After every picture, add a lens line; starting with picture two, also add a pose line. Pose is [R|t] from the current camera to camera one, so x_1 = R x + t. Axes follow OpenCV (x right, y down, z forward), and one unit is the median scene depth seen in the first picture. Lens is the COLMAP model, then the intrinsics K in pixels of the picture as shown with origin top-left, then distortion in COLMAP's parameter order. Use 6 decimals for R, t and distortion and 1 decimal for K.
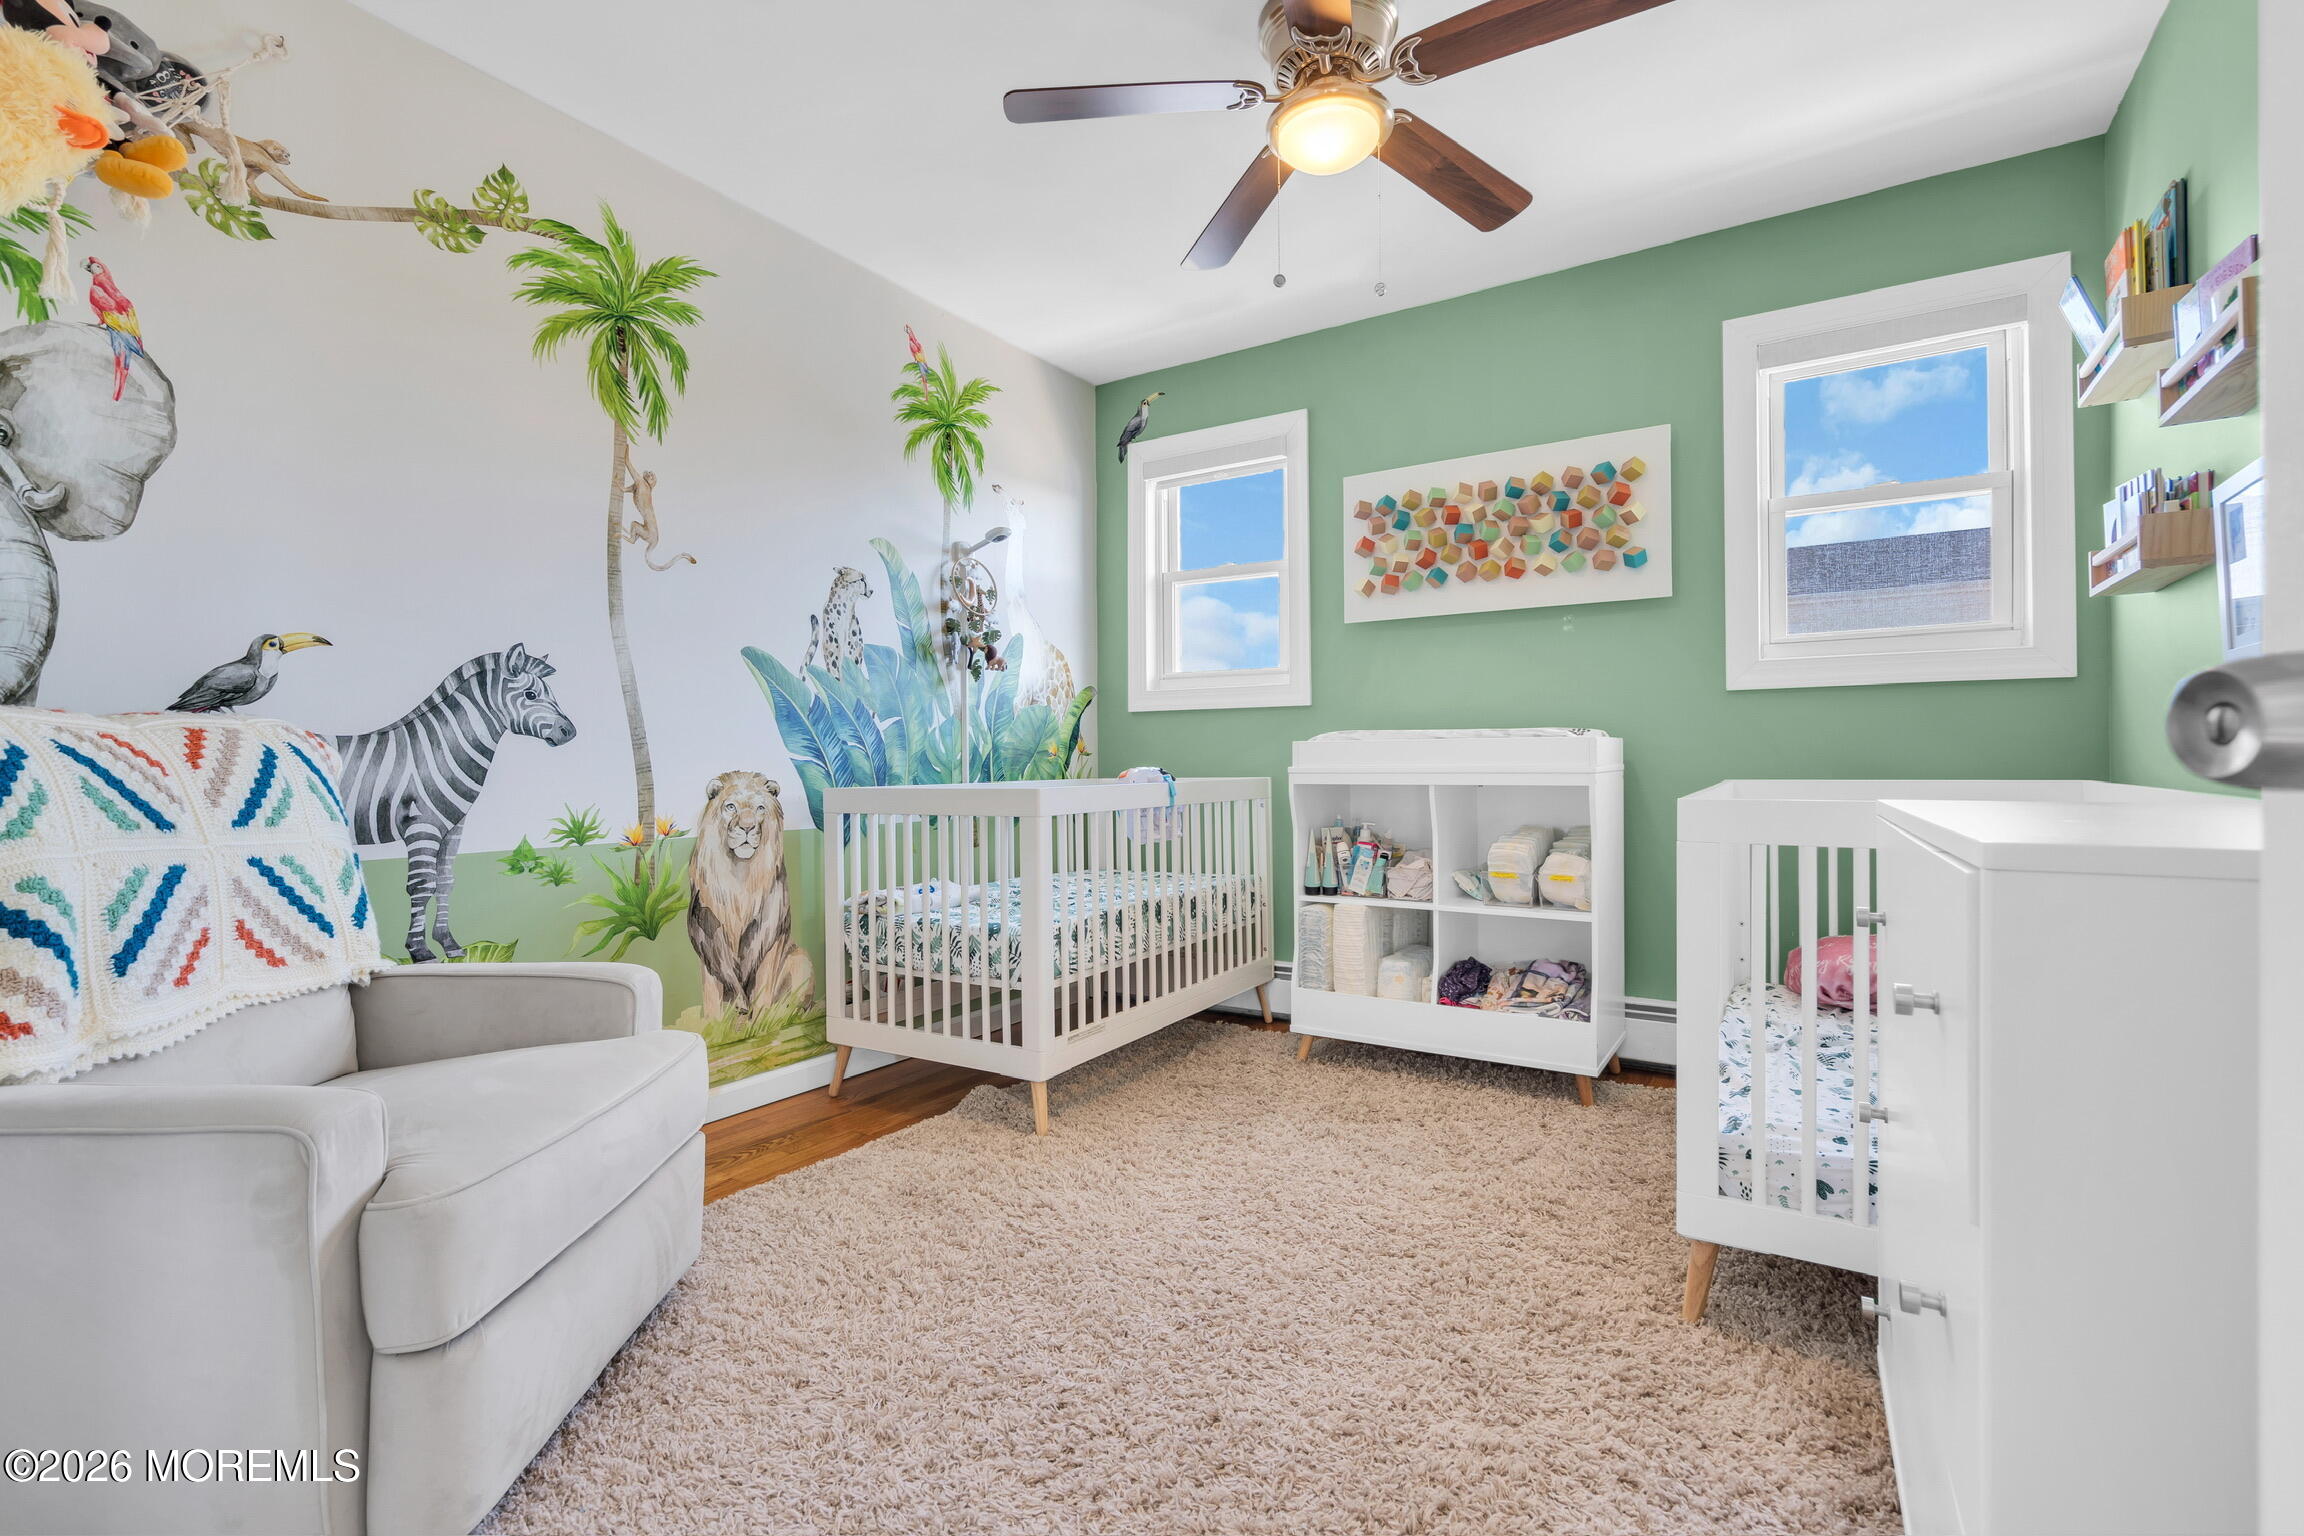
lens RADIAL K [[1048.9, 0, 1152.1], [0, 1048.9, 770.0], [0, 0, 1]] dist [-0.010274, -0.000308]
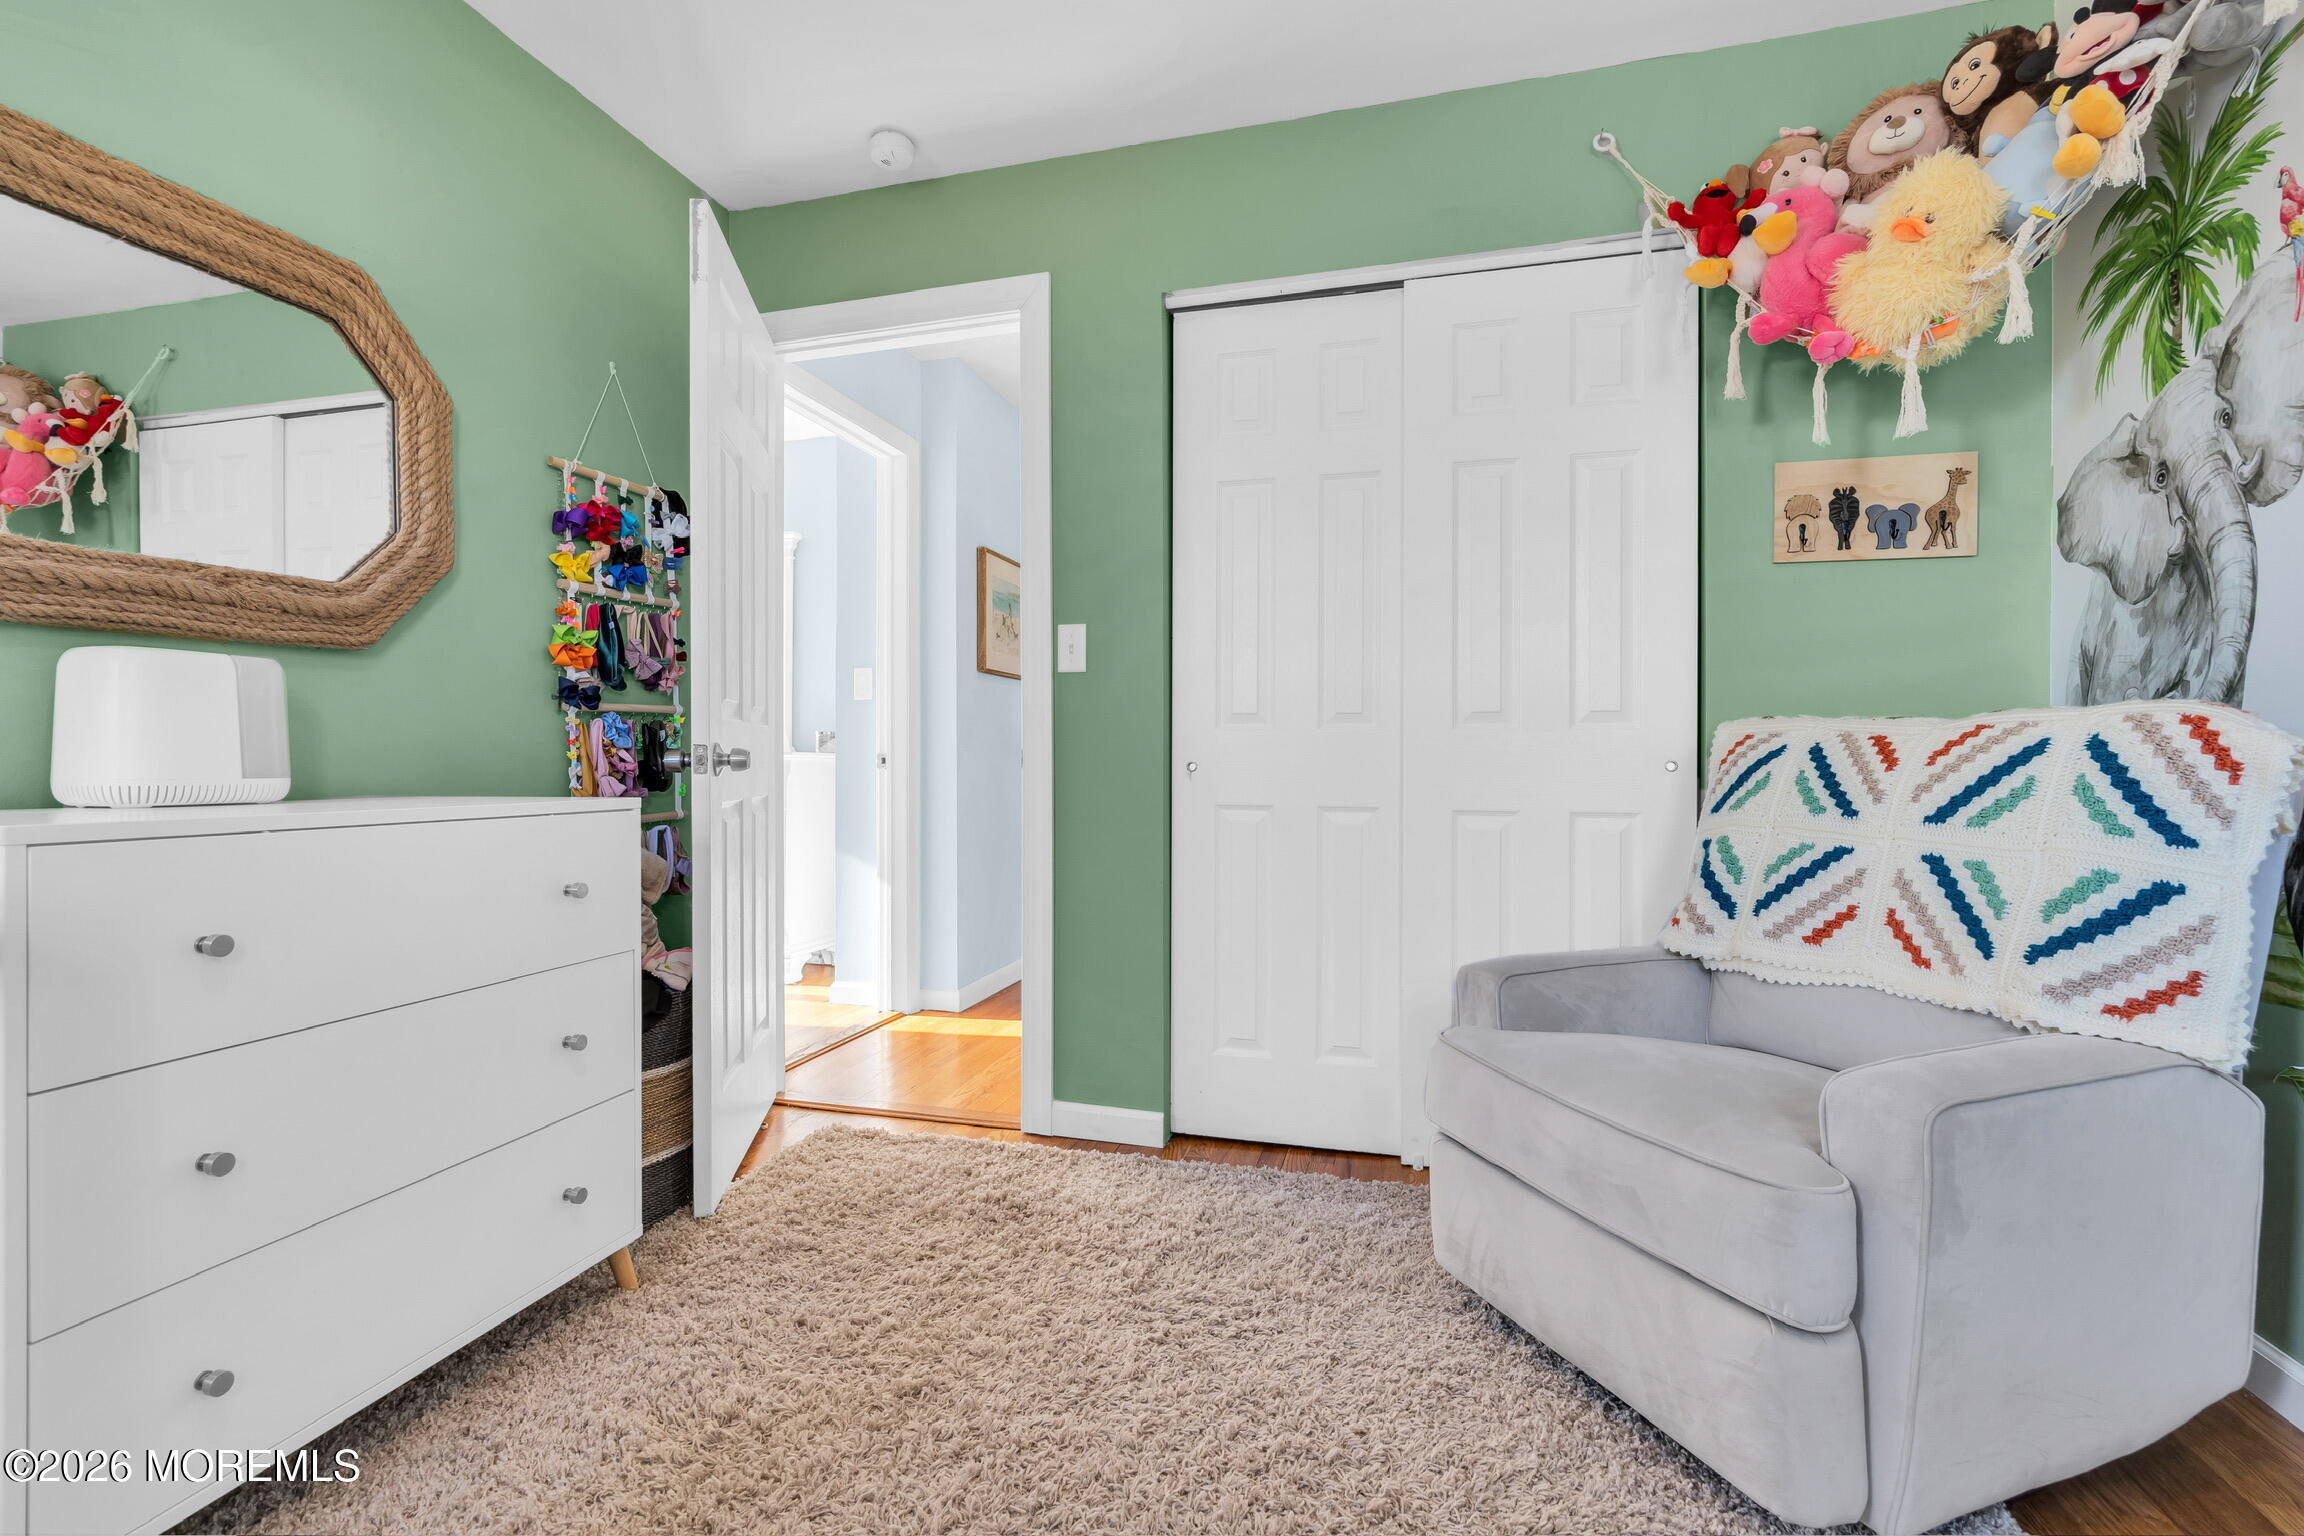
lens RADIAL K [[1048.9, 0, 1149.7], [0, 1048.9, 762.6], [0, 0, 1]] dist [-0.010274, -0.000308]
pose [[-0.957768, 0.008197, -0.287426, 0.141448], [0.005847, 0.999942, 0.009031, -0.017449], [0.287483, 0.006969, -0.957760, 1.740564]]
